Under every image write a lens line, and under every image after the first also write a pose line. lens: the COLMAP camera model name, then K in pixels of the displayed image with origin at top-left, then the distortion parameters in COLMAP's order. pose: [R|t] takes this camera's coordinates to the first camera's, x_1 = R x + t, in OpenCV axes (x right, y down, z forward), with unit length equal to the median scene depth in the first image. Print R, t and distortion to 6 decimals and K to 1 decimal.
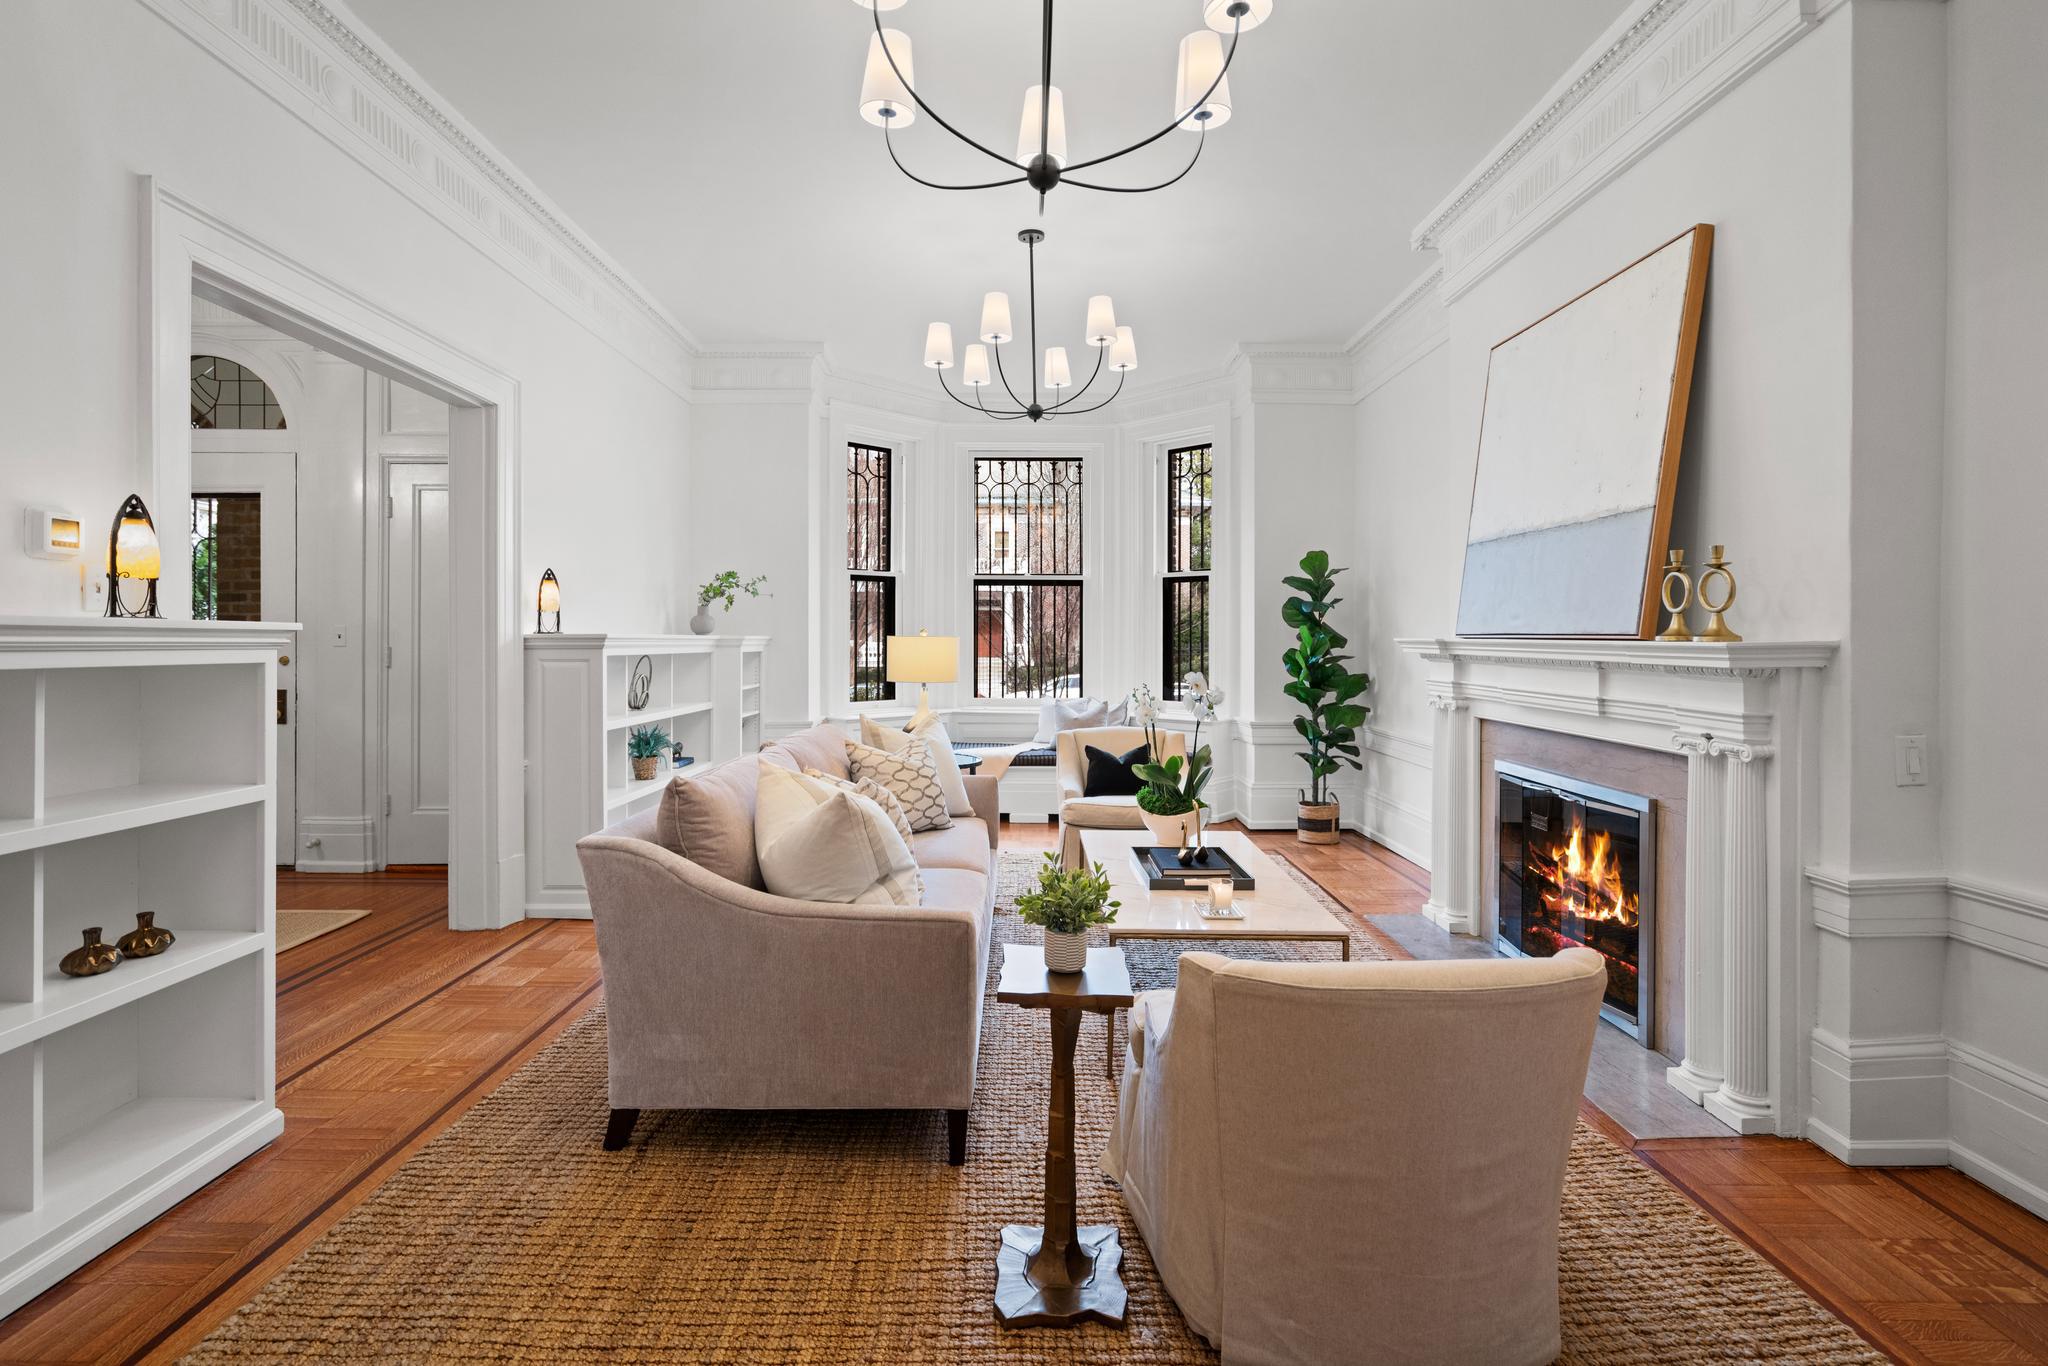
lens RADIAL K [[956.8, 0, 1030.7], [0, 956.8, 652.8], [0, 0, 1]] dist [-0.014546, -0.000038]
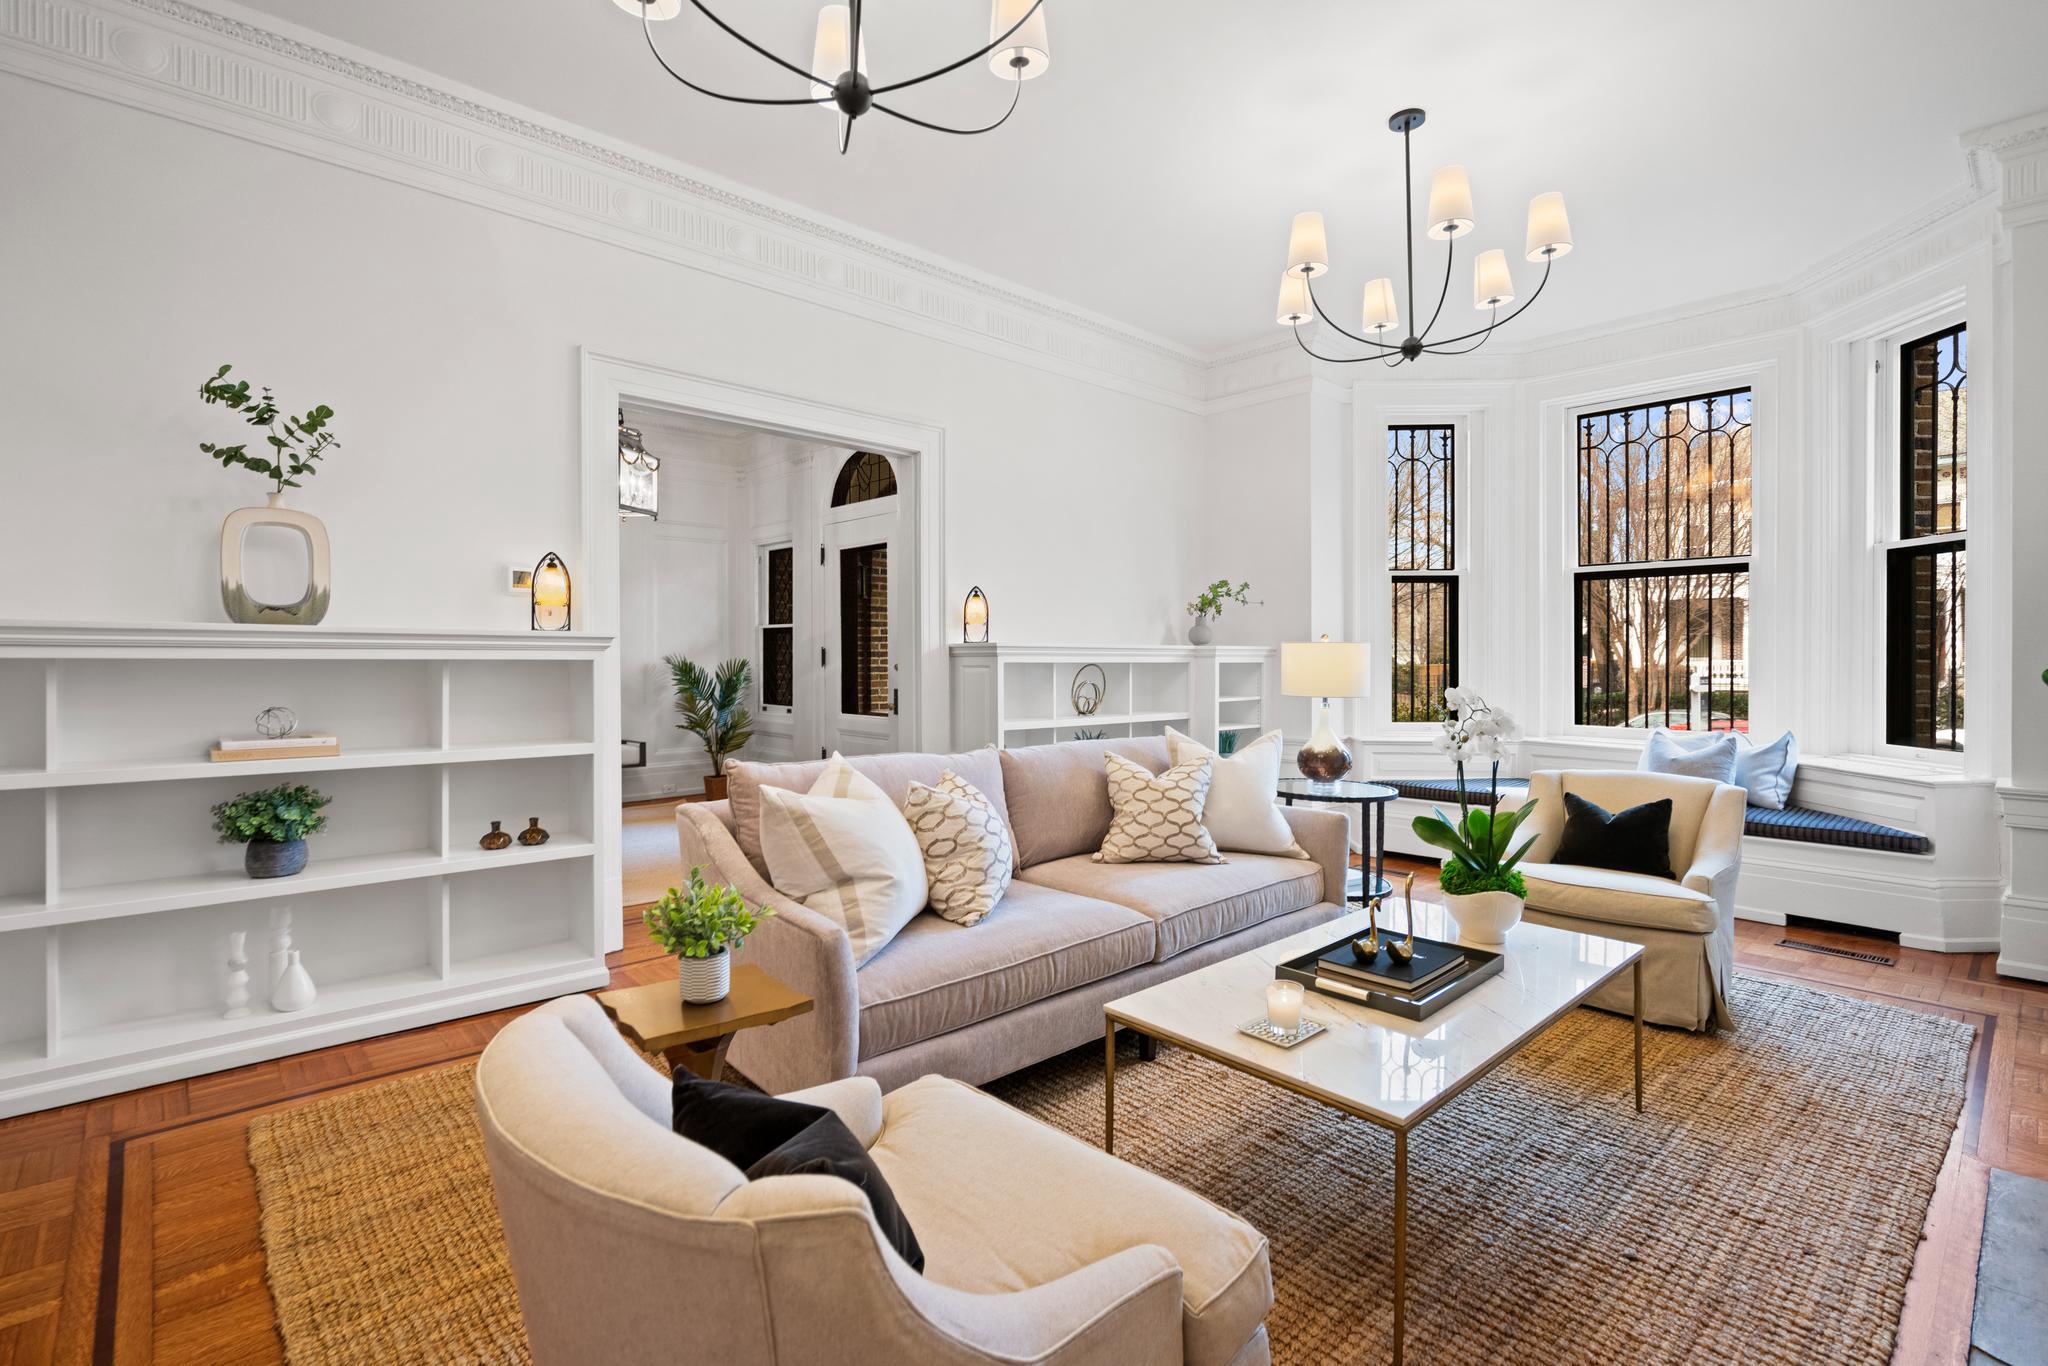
lens RADIAL K [[947.8, 0, 1022.7], [0, 947.8, 679.6], [0, 0, 1]] dist [-0.001905, 0.000528]
pose [[0.667368, 0.016843, -0.744538, 0.350713], [-0.009812, 0.999856, 0.013824, 0.006490], [0.744664, -0.001920, 0.667437, 0.248454]]
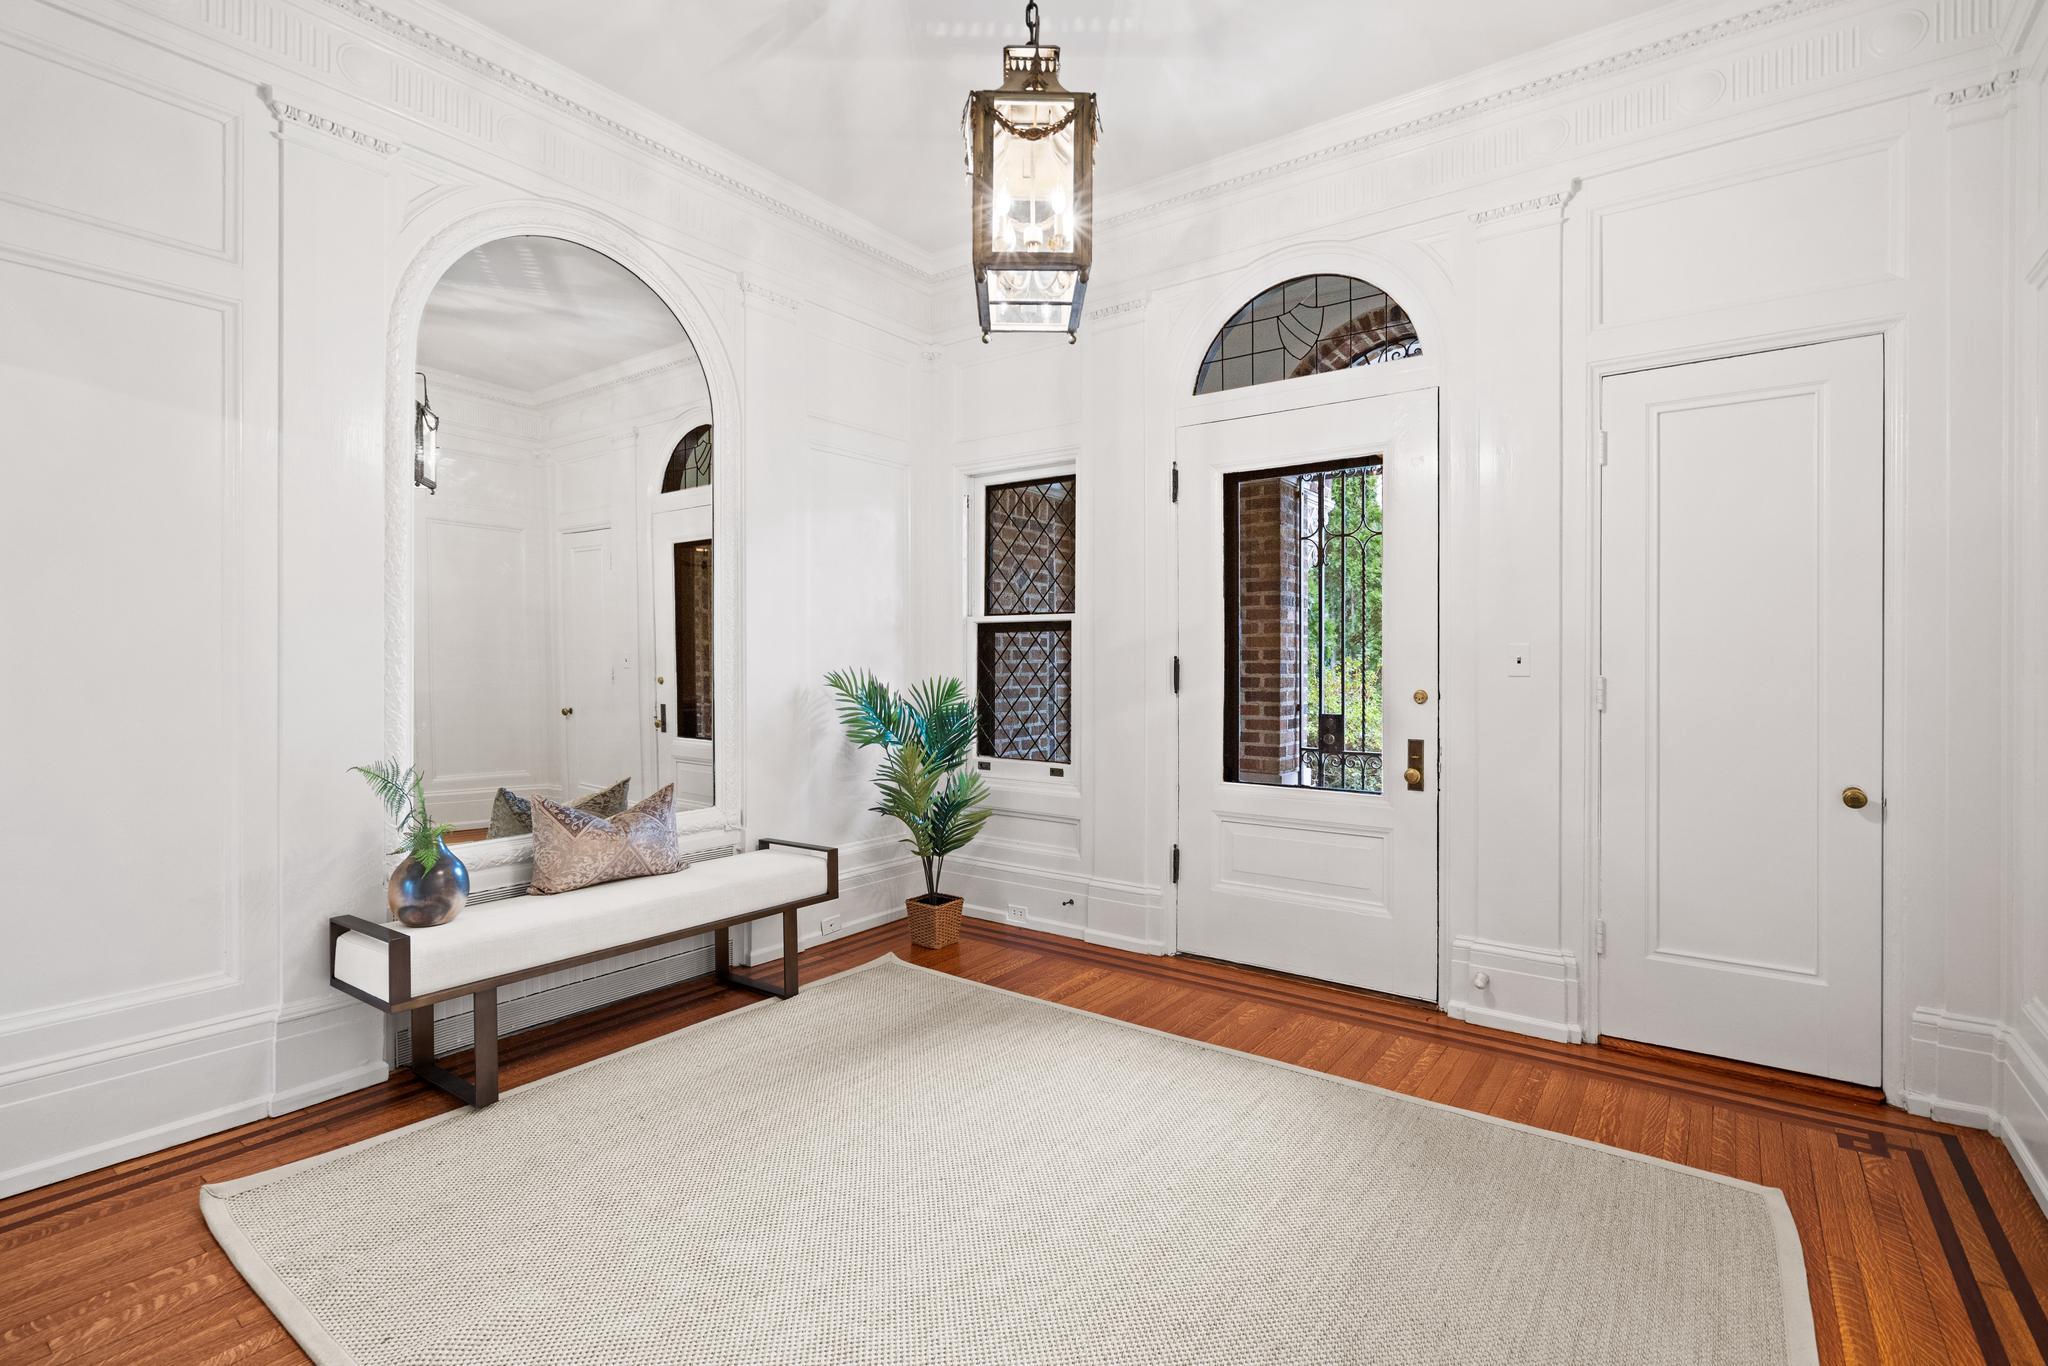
lens RADIAL K [[969.2, 0, 1024.0], [0, 969.2, 683.0], [0, 0, 1]] dist [0.000345, 0.000148]
pose [[0.803677, 0.008356, -0.595007, -0.605788], [-0.004499, 0.999958, 0.007966, -0.005103], [0.595049, -0.003726, 0.803681, 0.282682]]
